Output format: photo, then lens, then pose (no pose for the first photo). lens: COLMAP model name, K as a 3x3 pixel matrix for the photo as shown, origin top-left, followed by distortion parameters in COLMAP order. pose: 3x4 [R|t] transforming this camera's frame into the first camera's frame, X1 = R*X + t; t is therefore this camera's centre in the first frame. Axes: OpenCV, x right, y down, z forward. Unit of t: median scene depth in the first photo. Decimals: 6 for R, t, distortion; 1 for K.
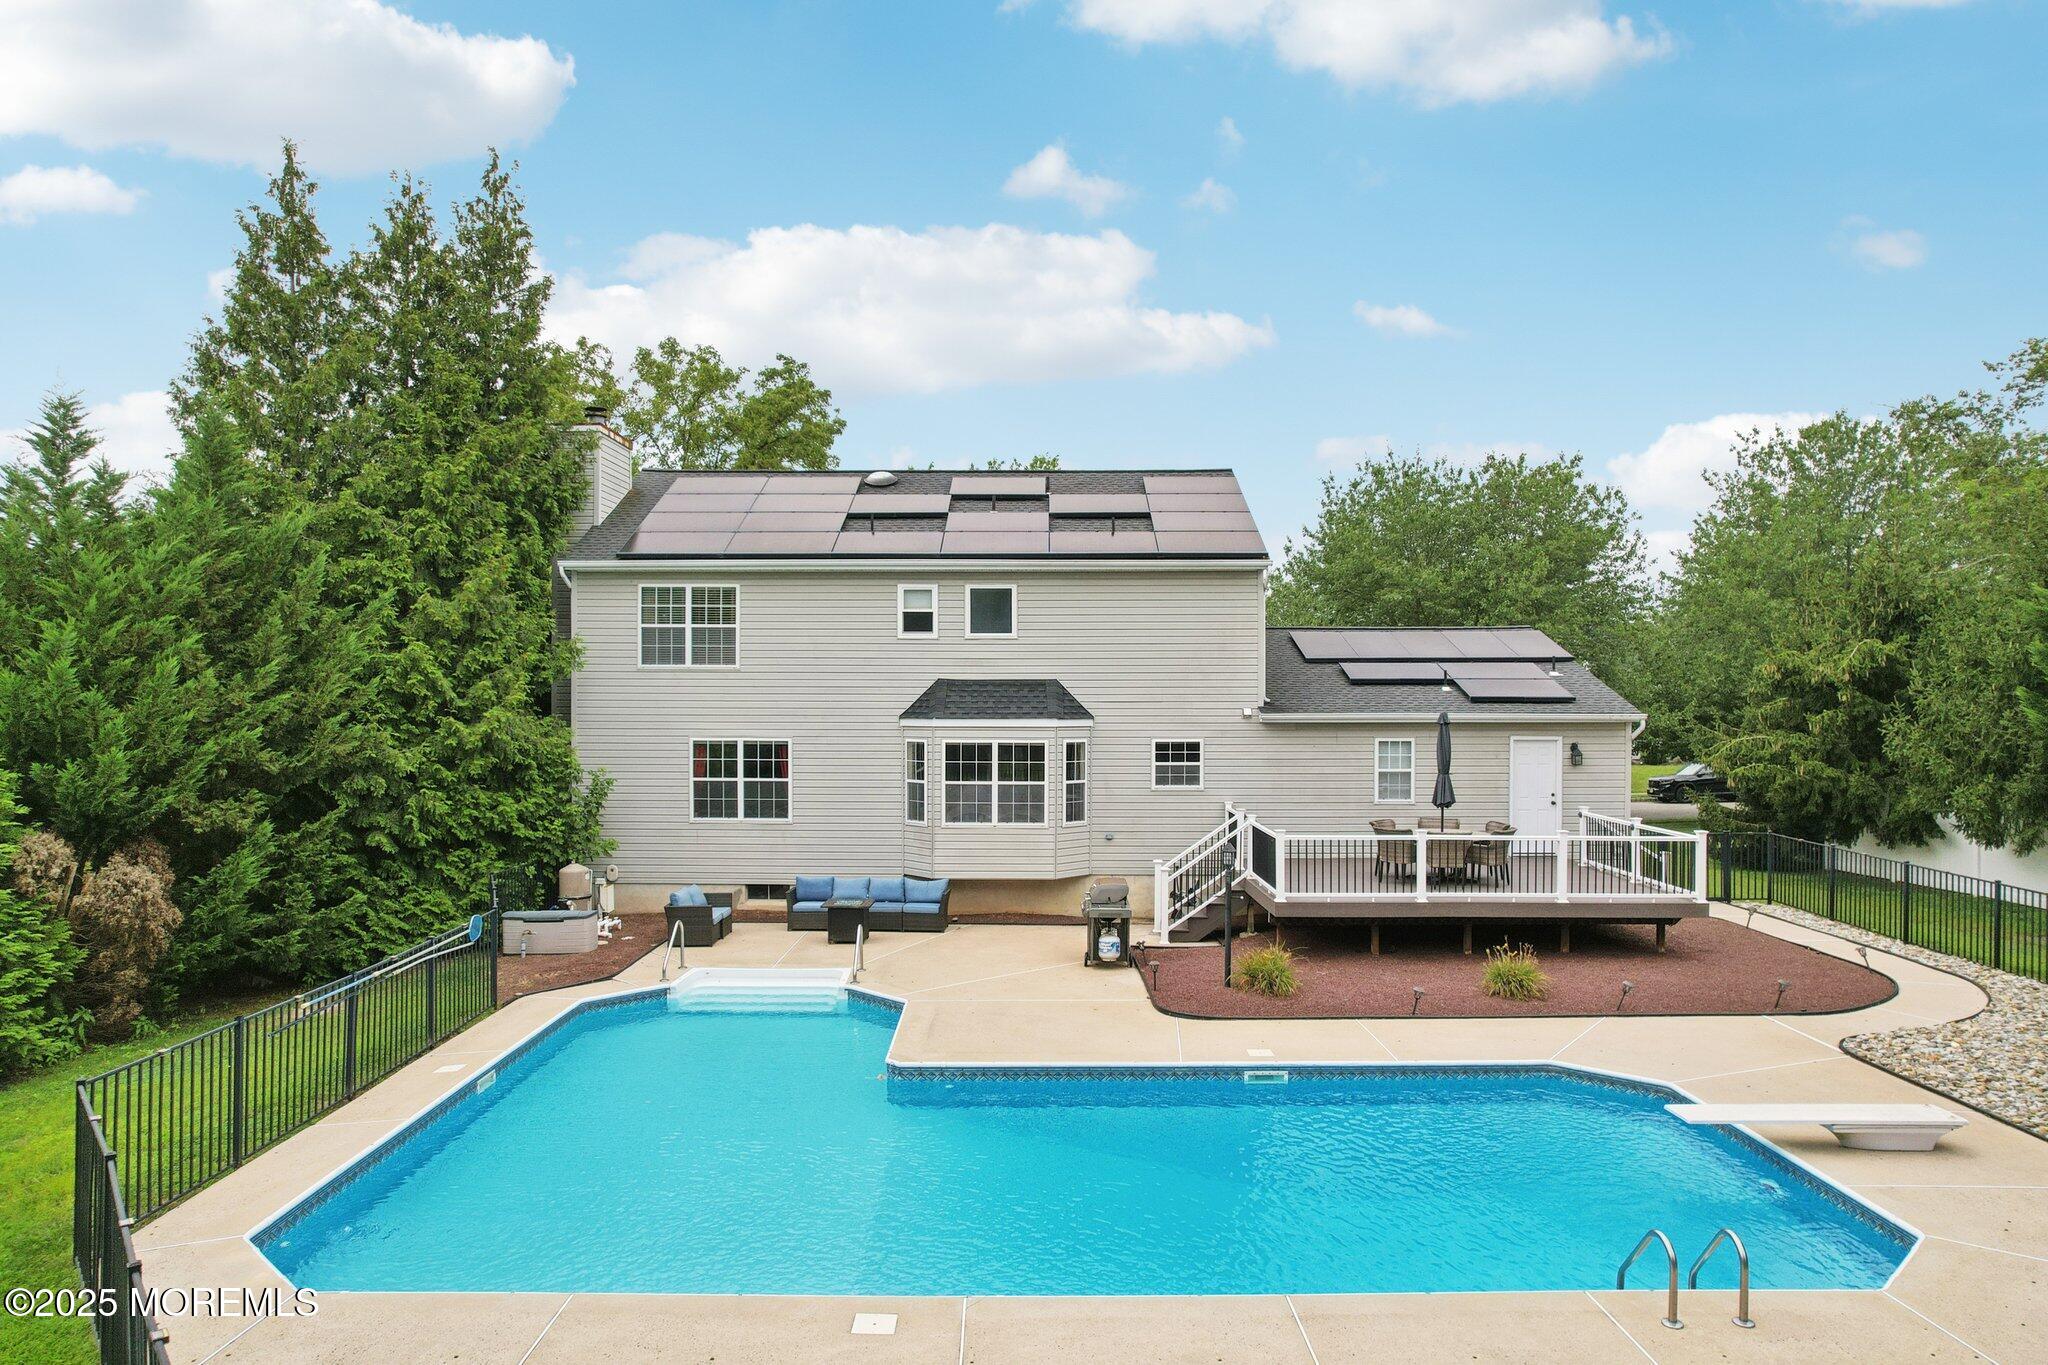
lens RADIAL K [[1307.8, 0, 1014.4], [0, 1307.8, 723.7], [0, 0, 1]] dist [-0.063857, 0.045951]
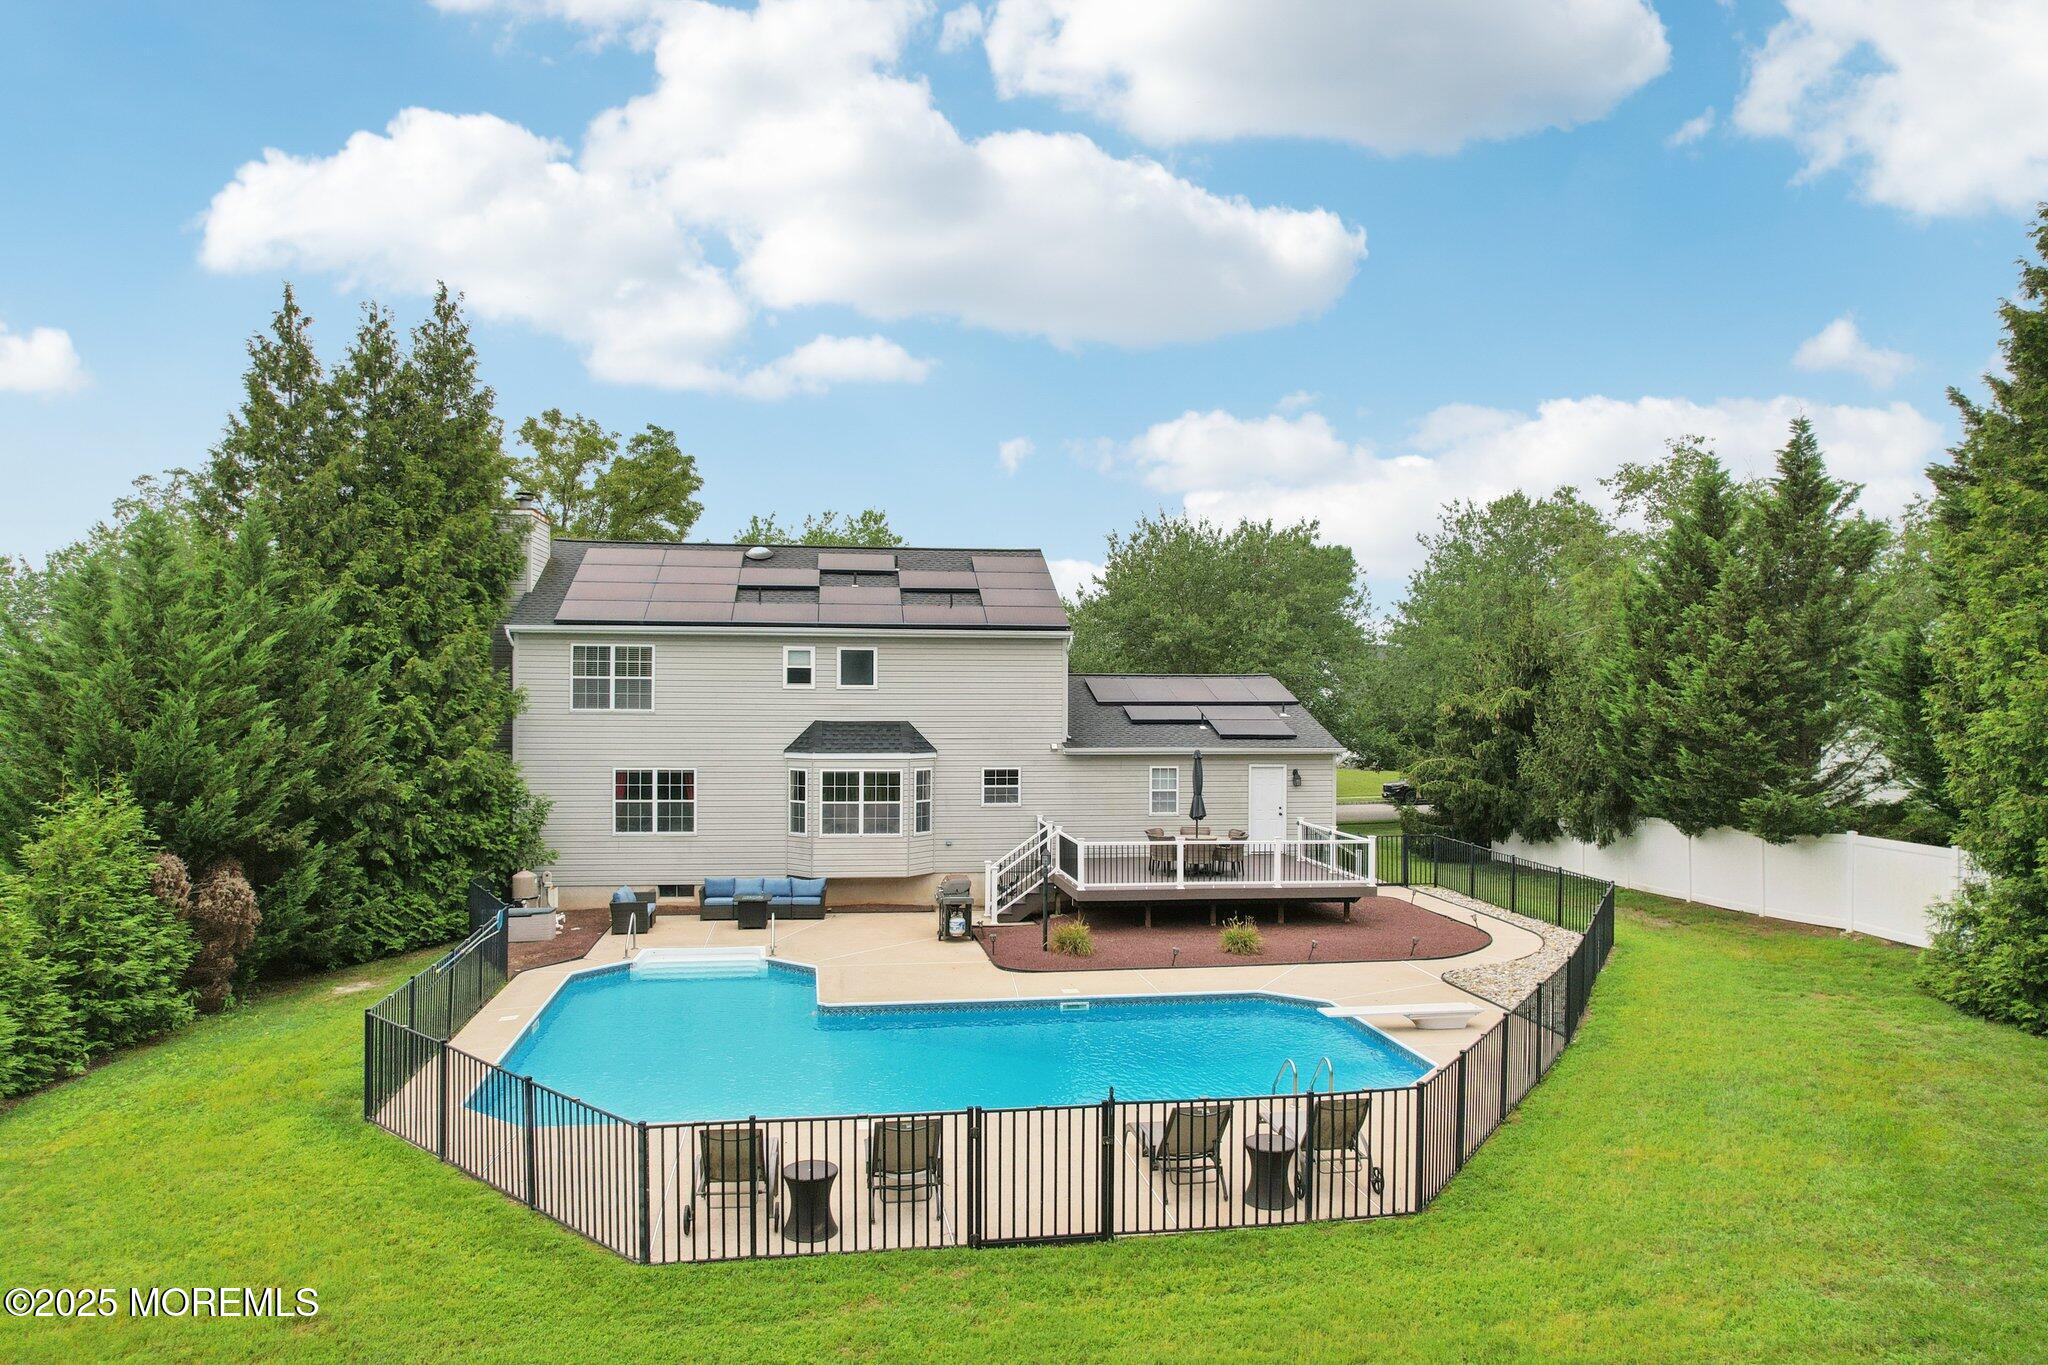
lens RADIAL K [[1307.8, 0, 1014.4], [0, 1307.8, 723.7], [0, 0, 1]] dist [-0.063857, 0.045951]
pose [[0.987275, 0.001409, 0.159017, -0.071405], [-0.001634, 0.999998, 0.001287, -0.034624], [-0.159015, -0.001531, 0.987275, -0.295239]]
